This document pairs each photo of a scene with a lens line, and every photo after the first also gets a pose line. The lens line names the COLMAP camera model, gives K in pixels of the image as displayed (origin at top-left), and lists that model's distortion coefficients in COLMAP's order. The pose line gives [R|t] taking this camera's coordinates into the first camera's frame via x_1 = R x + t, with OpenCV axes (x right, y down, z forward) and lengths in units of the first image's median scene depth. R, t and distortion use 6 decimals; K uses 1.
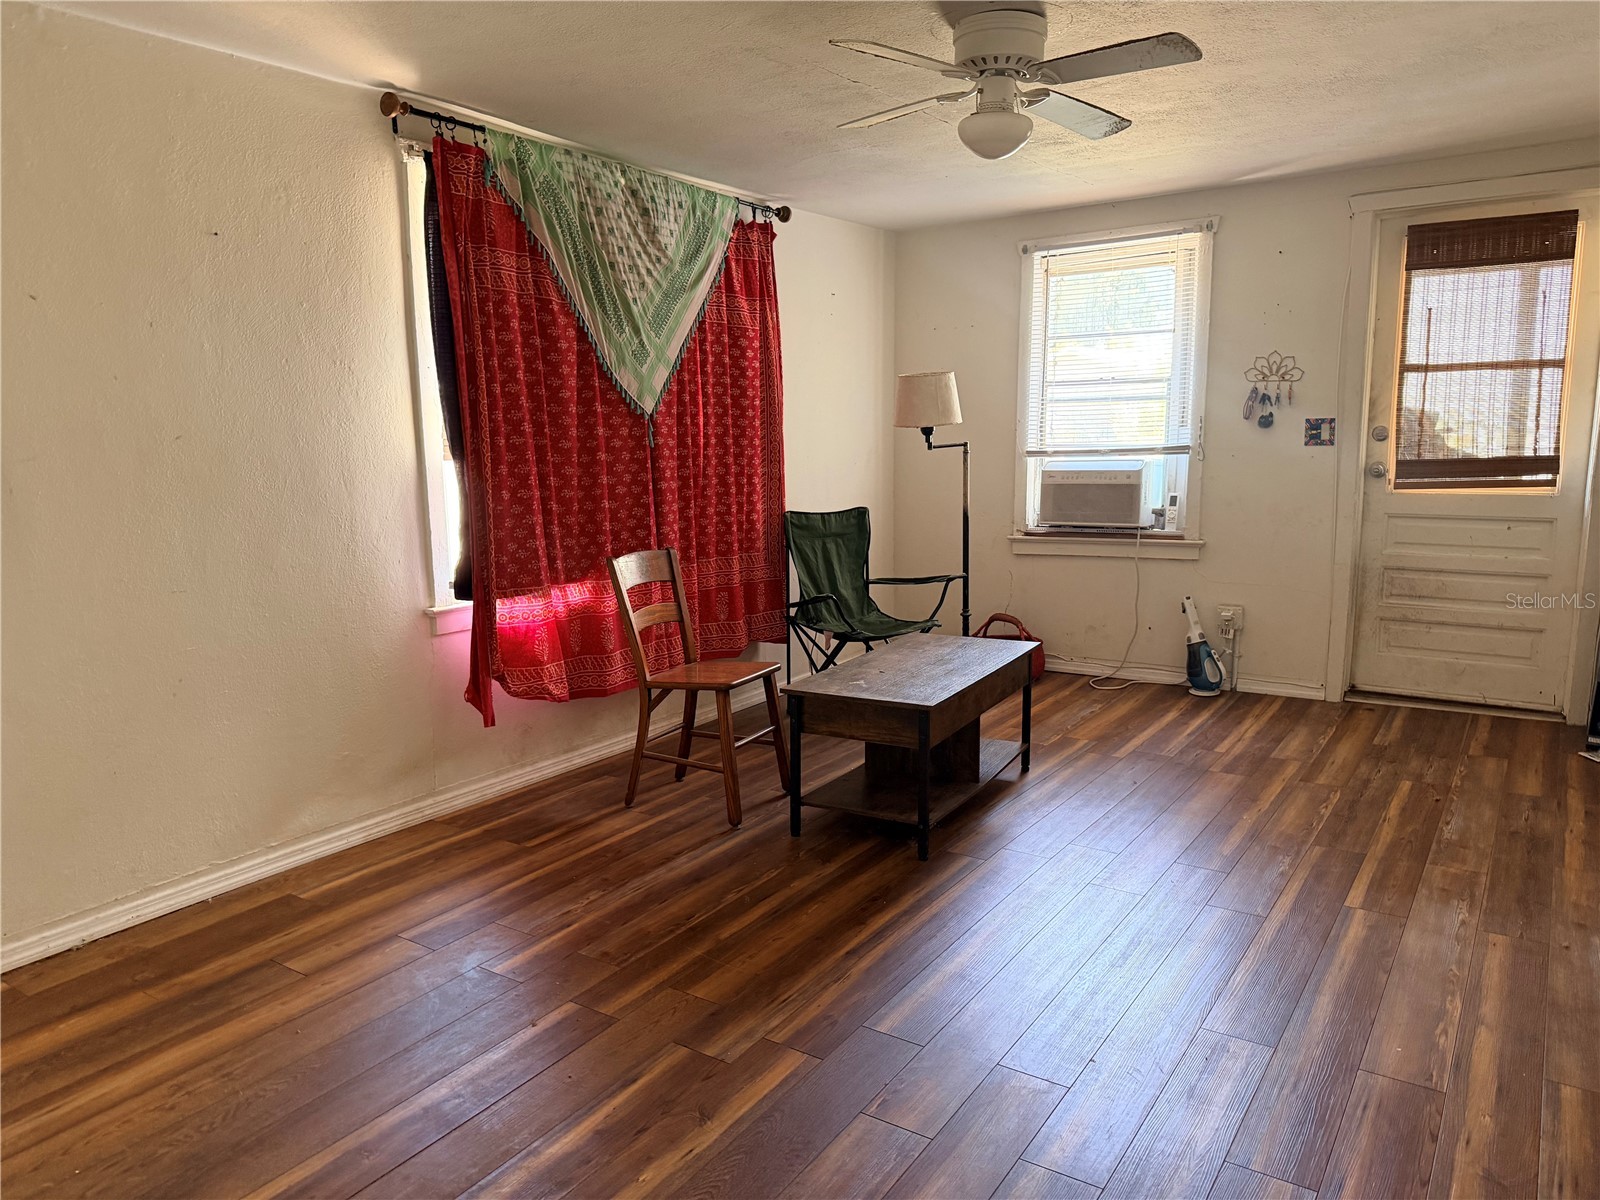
lens RADIAL K [[1108.2, 0, 800.0], [0, 1108.2, 600.0], [0, 0, 1]] dist [0.101194, -0.166995]
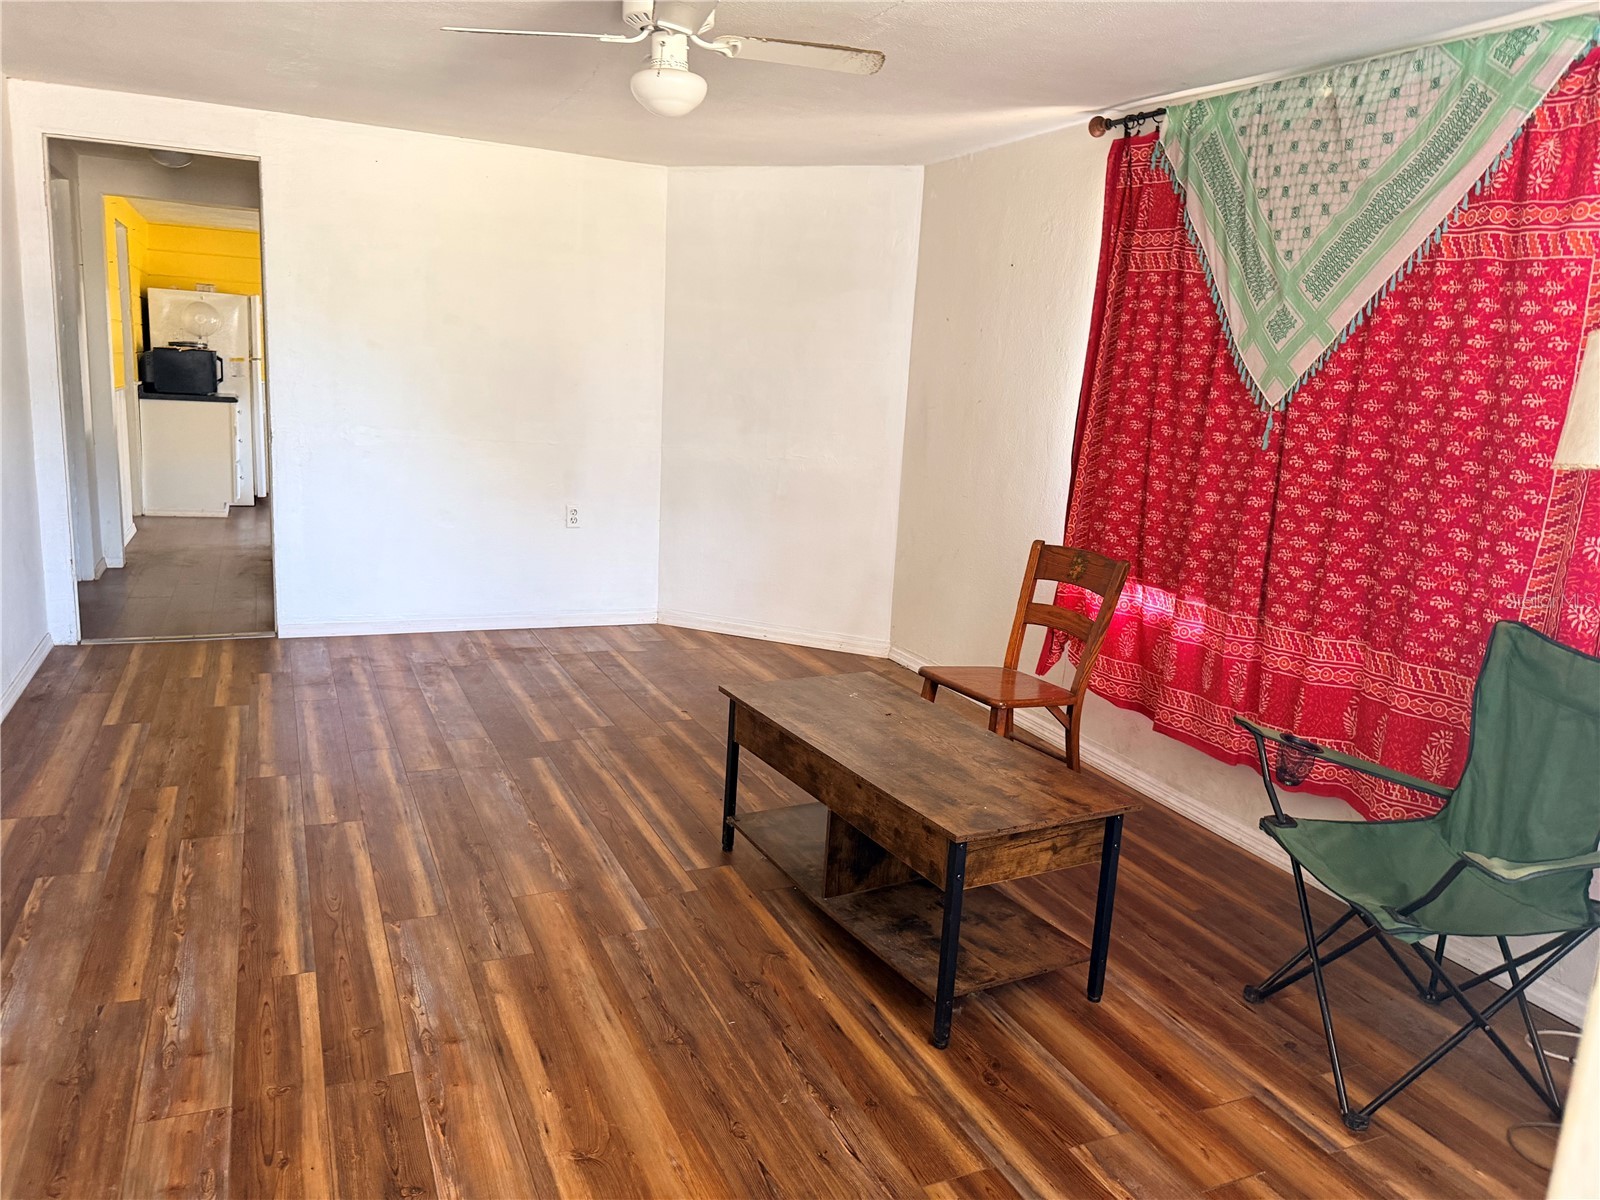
lens RADIAL K [[1108.2, 0, 800.0], [0, 1108.2, 600.0], [0, 0, 1]] dist [0.101194, -0.166995]
pose [[-0.519630, 0.154008, -0.840397, 0.865138], [-0.188750, 0.938625, 0.288716, -0.261505], [0.833282, 0.308650, -0.458669, 1.448363]]
